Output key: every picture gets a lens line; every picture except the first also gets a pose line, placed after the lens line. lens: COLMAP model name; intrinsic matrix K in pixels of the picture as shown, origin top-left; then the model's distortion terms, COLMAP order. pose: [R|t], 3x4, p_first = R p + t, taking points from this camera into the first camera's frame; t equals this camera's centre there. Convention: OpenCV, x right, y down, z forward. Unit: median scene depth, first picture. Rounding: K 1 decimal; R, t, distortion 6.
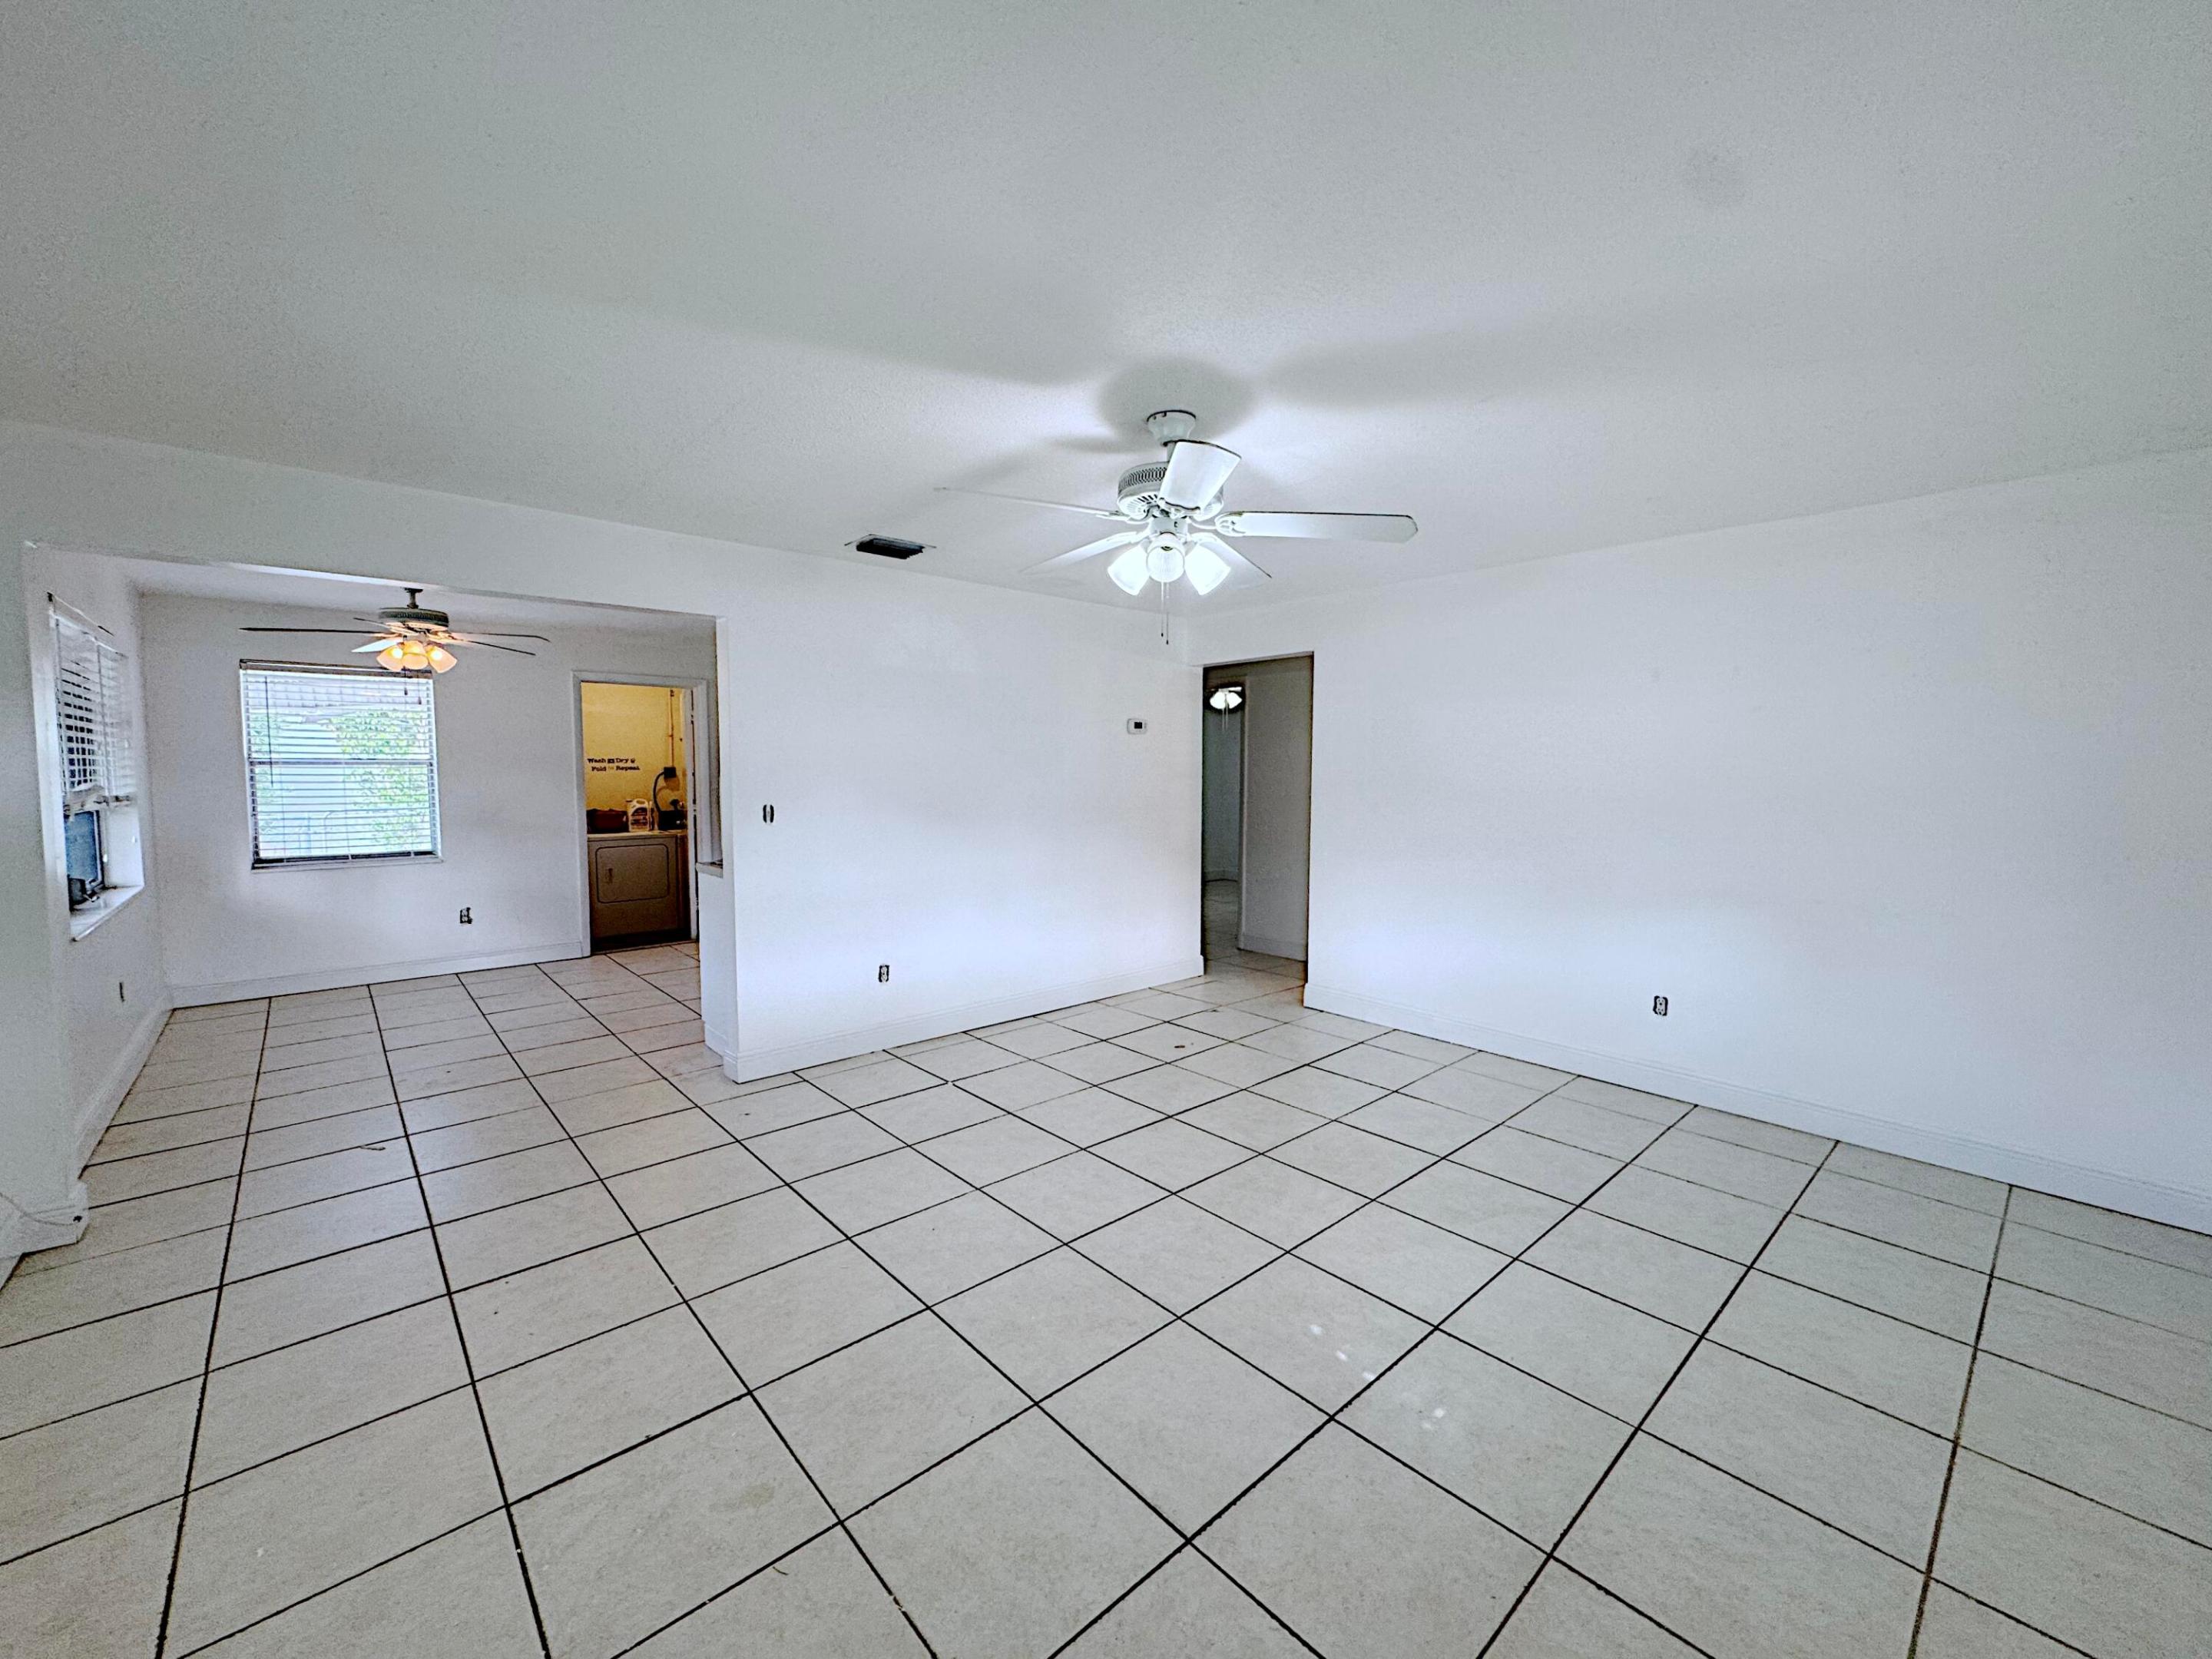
lens RADIAL K [[887.9, 0, 1113.0], [0, 887.9, 817.4], [0, 0, 1]] dist [-0.000730, 0.000562]
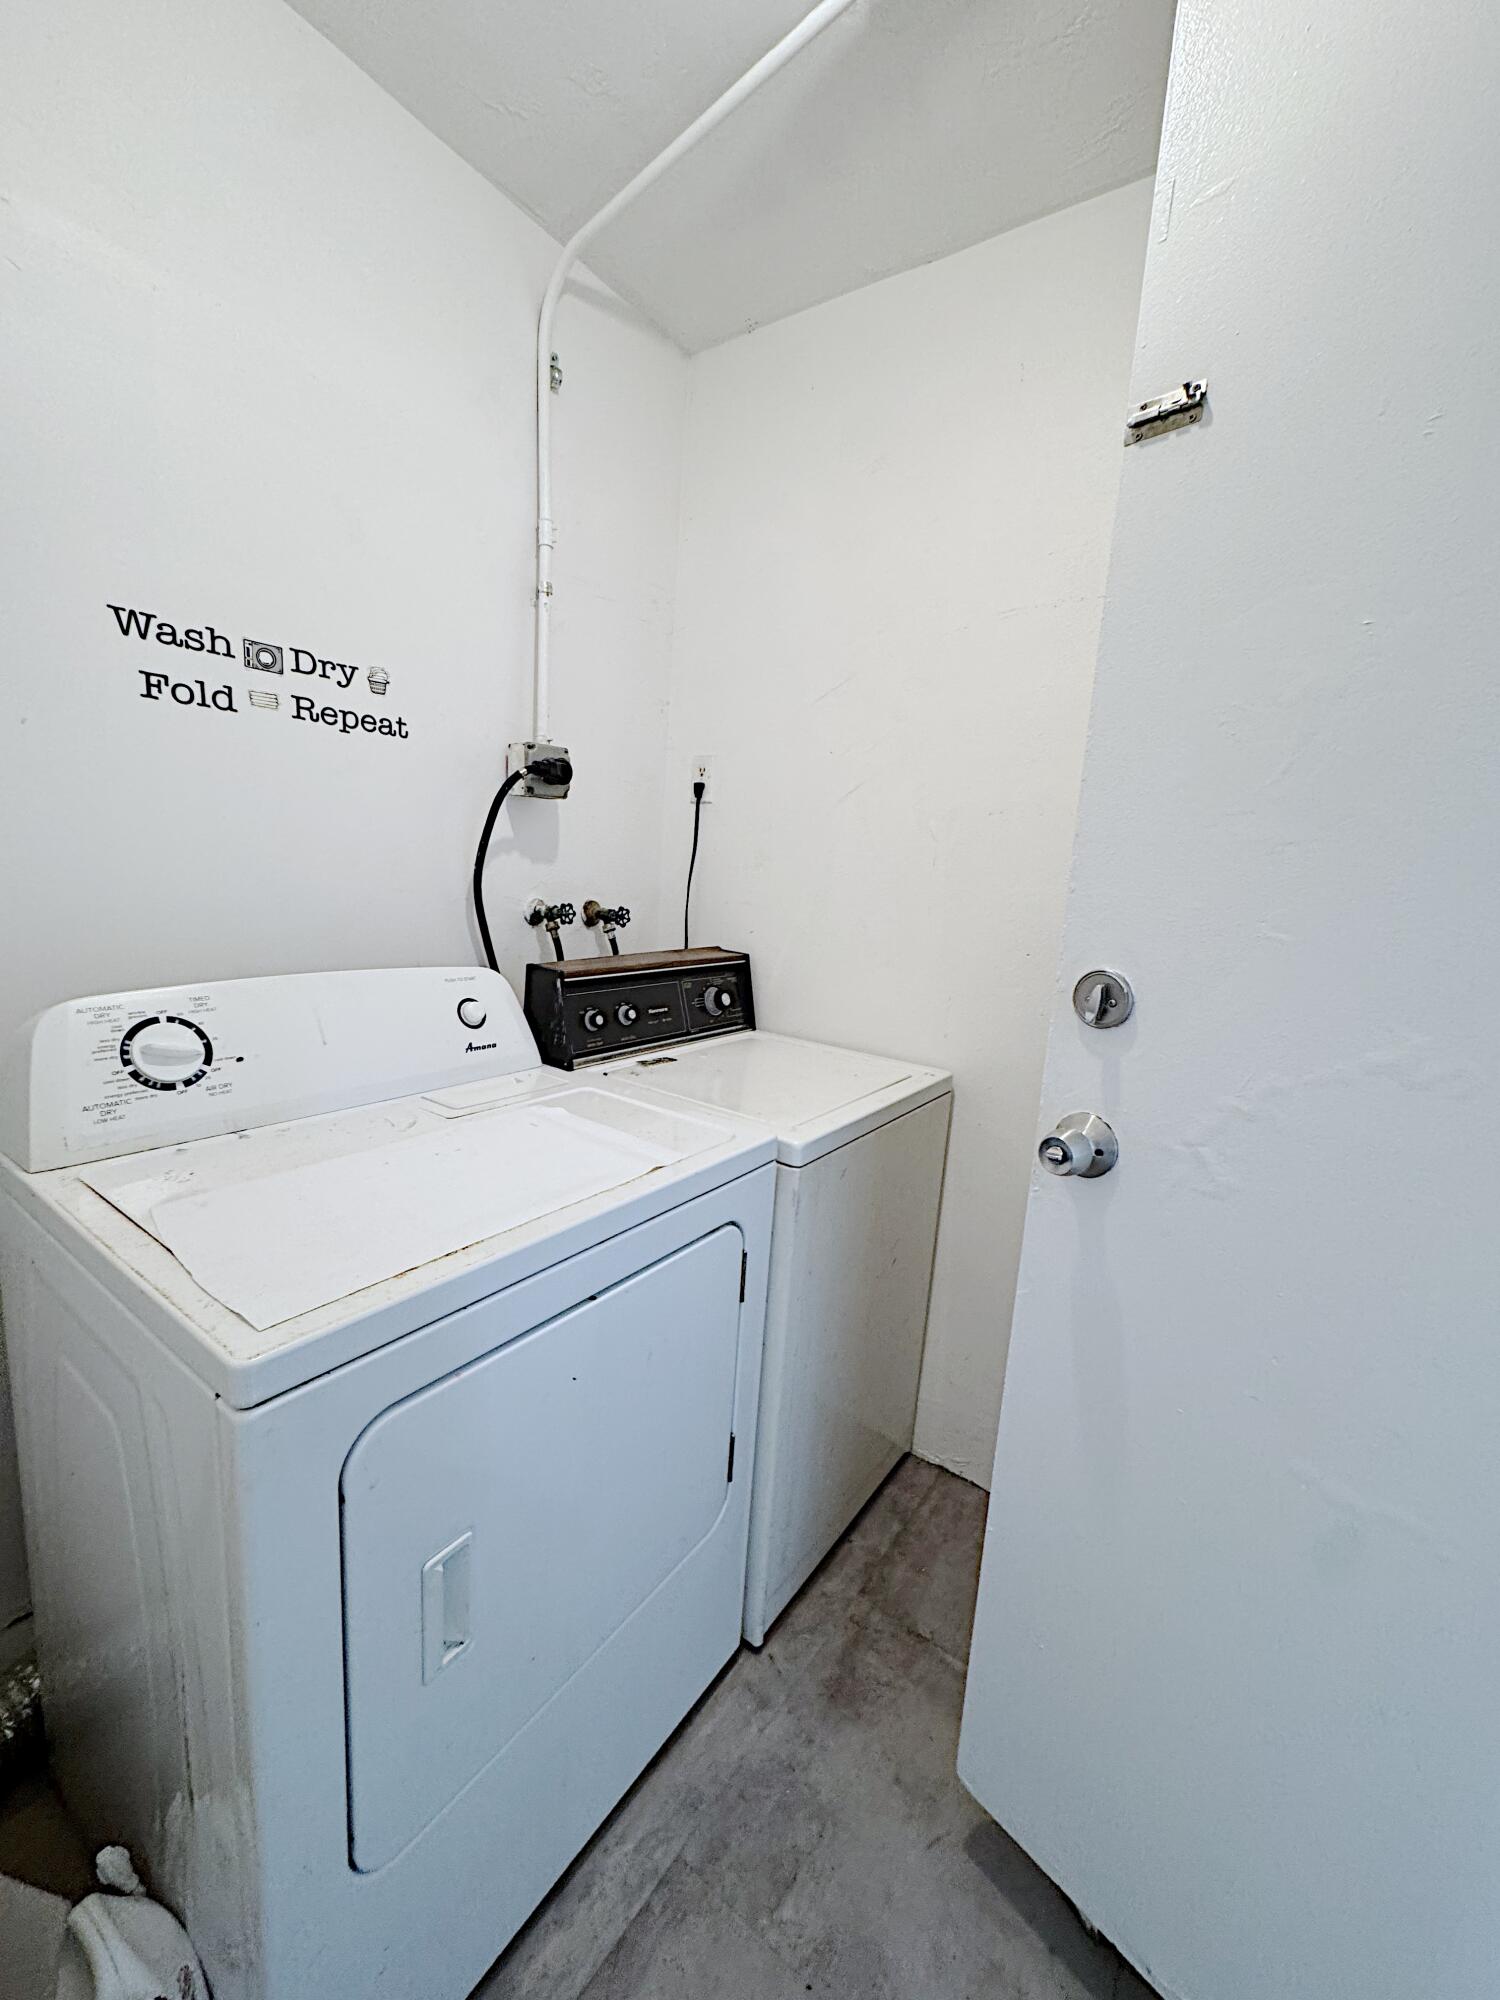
lens RADIAL K [[802.8, 0, 751.0], [0, 802.8, 1000.9], [0, 0, 1]] dist [-0.000730, 0.000562]
pose [[0.973678, 0.024212, 0.226638, -0.504020], [-0.049583, 0.993029, 0.106931, -0.020677], [-0.222469, -0.115353, 0.968091, 0.820165]]
